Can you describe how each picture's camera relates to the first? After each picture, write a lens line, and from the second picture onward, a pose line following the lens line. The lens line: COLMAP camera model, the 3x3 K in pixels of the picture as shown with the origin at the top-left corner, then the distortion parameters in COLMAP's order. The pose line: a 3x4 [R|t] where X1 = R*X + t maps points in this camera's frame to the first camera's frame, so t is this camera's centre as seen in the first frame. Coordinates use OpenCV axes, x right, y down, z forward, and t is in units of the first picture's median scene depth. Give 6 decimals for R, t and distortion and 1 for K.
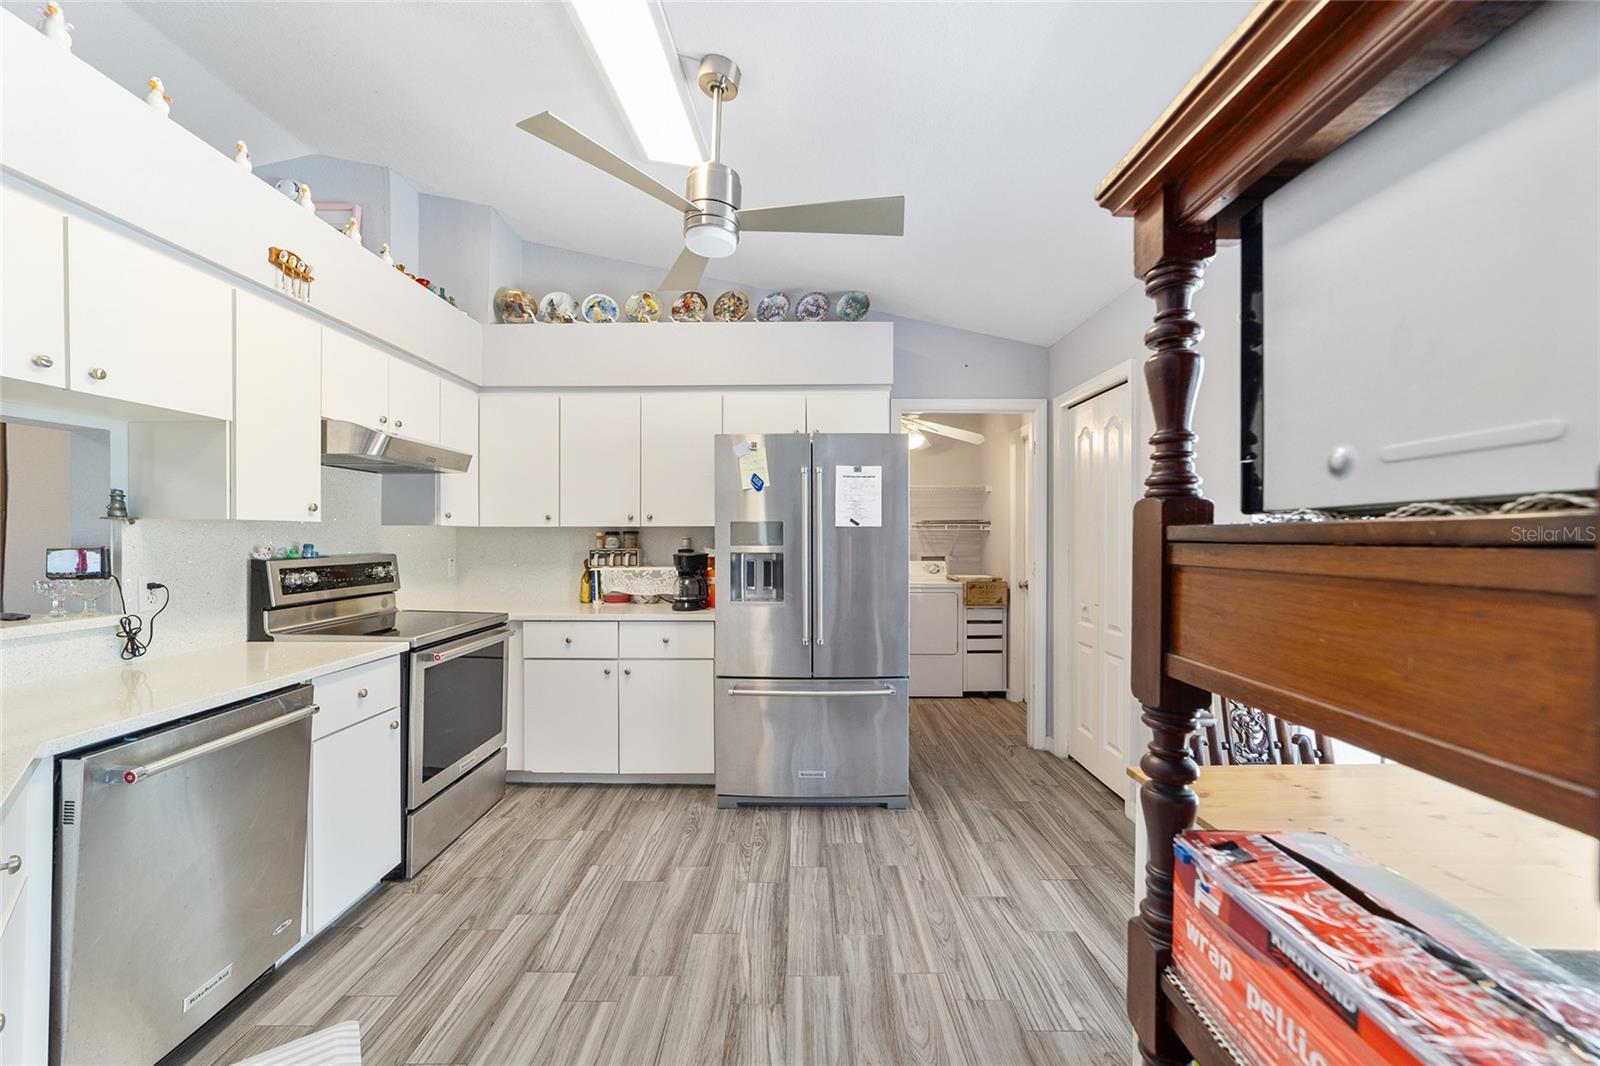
lens RADIAL K [[617.0, 0, 796.1], [0, 617.0, 534.4], [0, 0, 1]] dist [-0.014457, 0.007347]
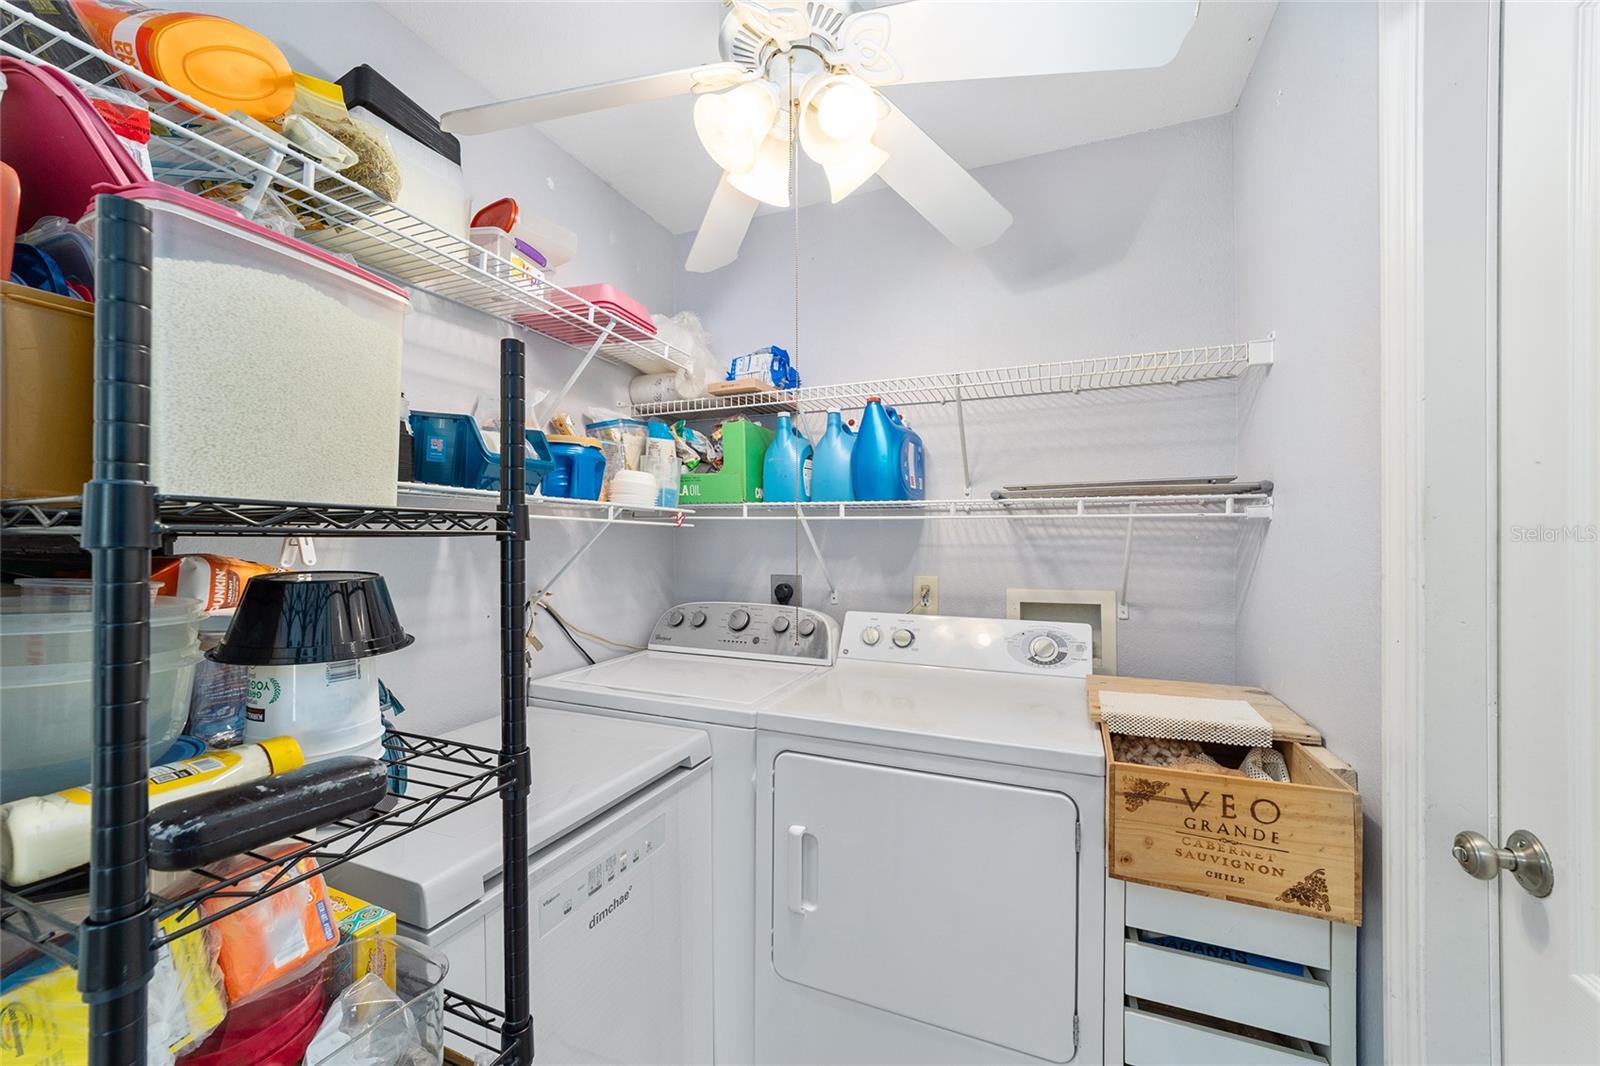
lens RADIAL K [[617.0, 0, 805.3], [0, 617.0, 538.3], [0, 0, 1]] dist [-0.014457, 0.007347]
pose [[0.925982, 0.004863, -0.377536, 0.225717], [-0.003753, 0.999986, 0.003676, 0.000926], [0.377549, -0.001987, 0.925988, 0.673157]]
